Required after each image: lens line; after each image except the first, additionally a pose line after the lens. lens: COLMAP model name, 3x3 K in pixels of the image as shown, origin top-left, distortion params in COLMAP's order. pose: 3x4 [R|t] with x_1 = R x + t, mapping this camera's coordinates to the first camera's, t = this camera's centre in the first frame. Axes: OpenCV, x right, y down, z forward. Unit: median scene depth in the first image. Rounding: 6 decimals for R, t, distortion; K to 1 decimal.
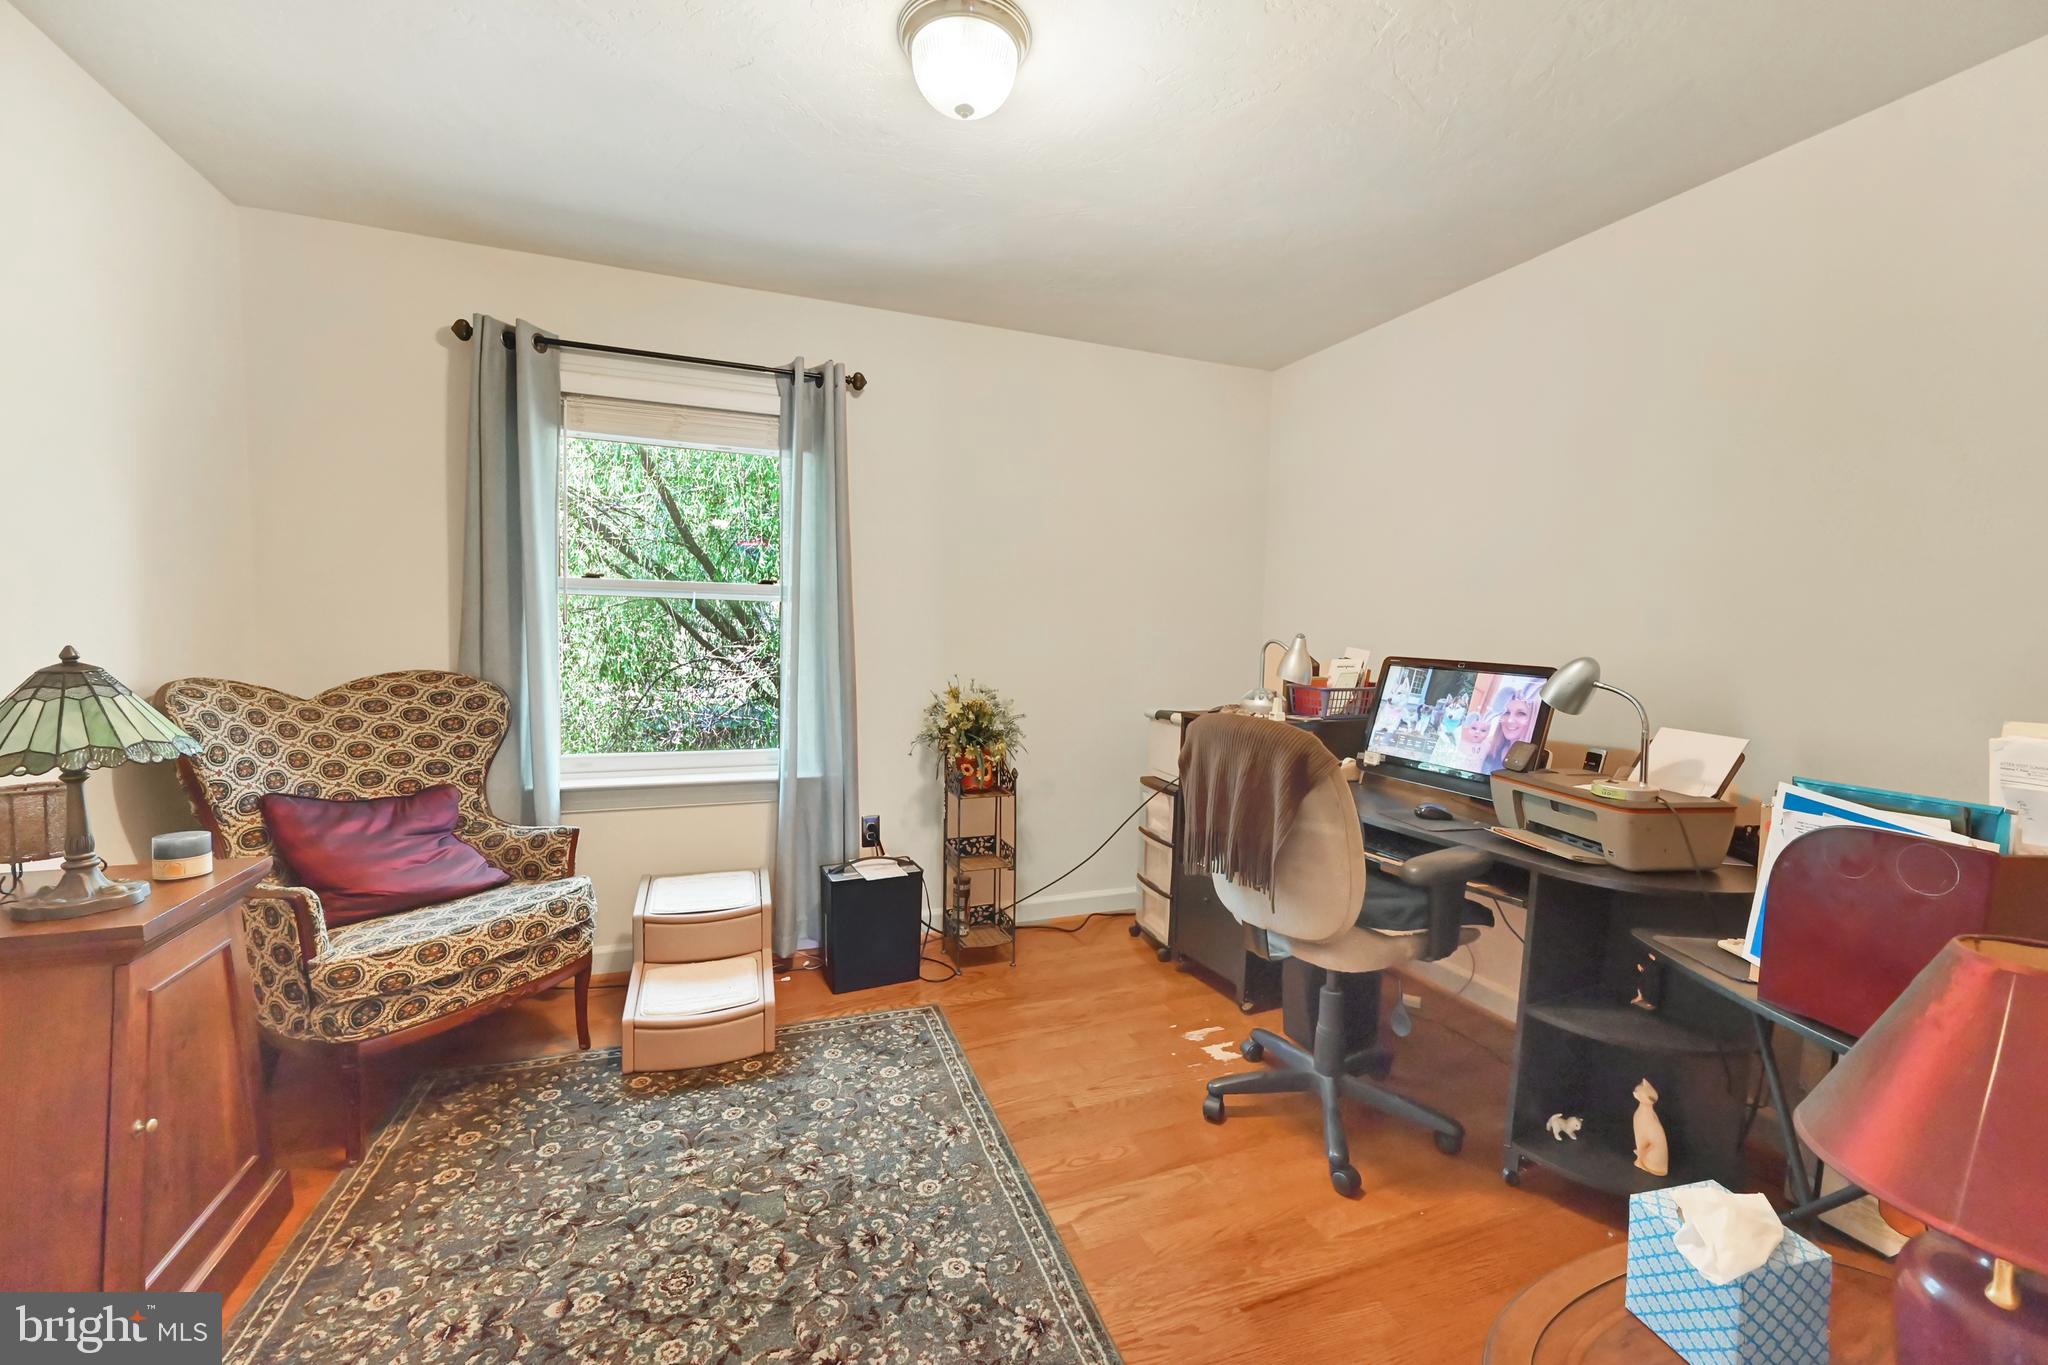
lens RADIAL K [[823.0, 0, 1031.6], [0, 823.0, 680.6], [0, 0, 1]] dist [0.000722, 0.000065]
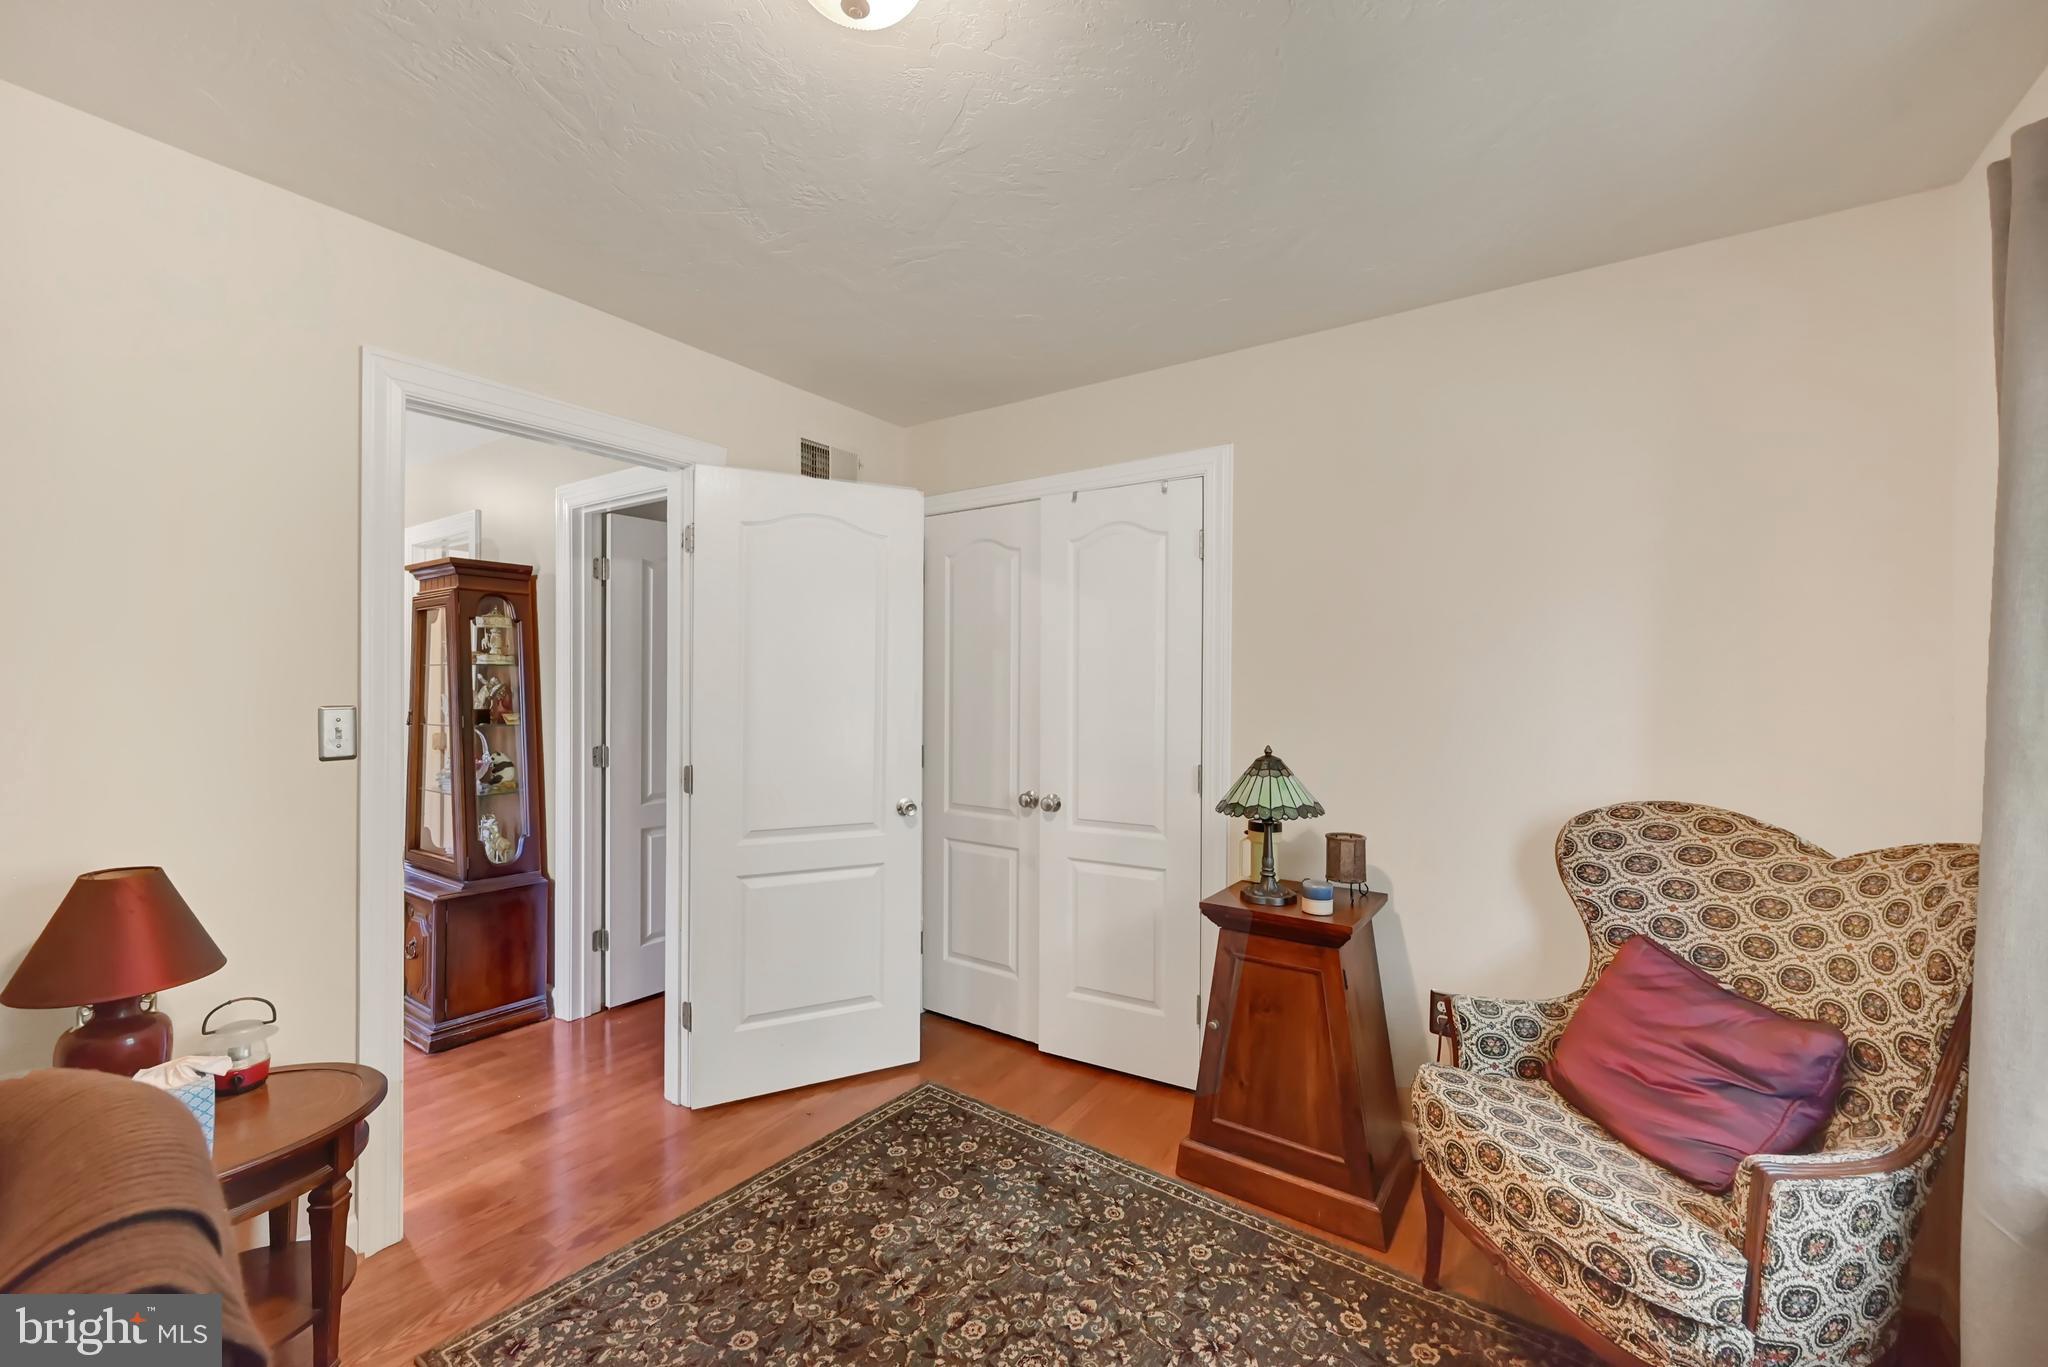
lens RADIAL K [[823.0, 0, 1031.6], [0, 823.0, 681.6], [0, 0, 1]] dist [0.000722, 0.000065]
pose [[-0.833453, -0.026906, -0.551935, 0.136922], [-0.056046, 0.997779, 0.035993, -0.139815], [0.549741, 0.060932, -0.833110, 1.427509]]
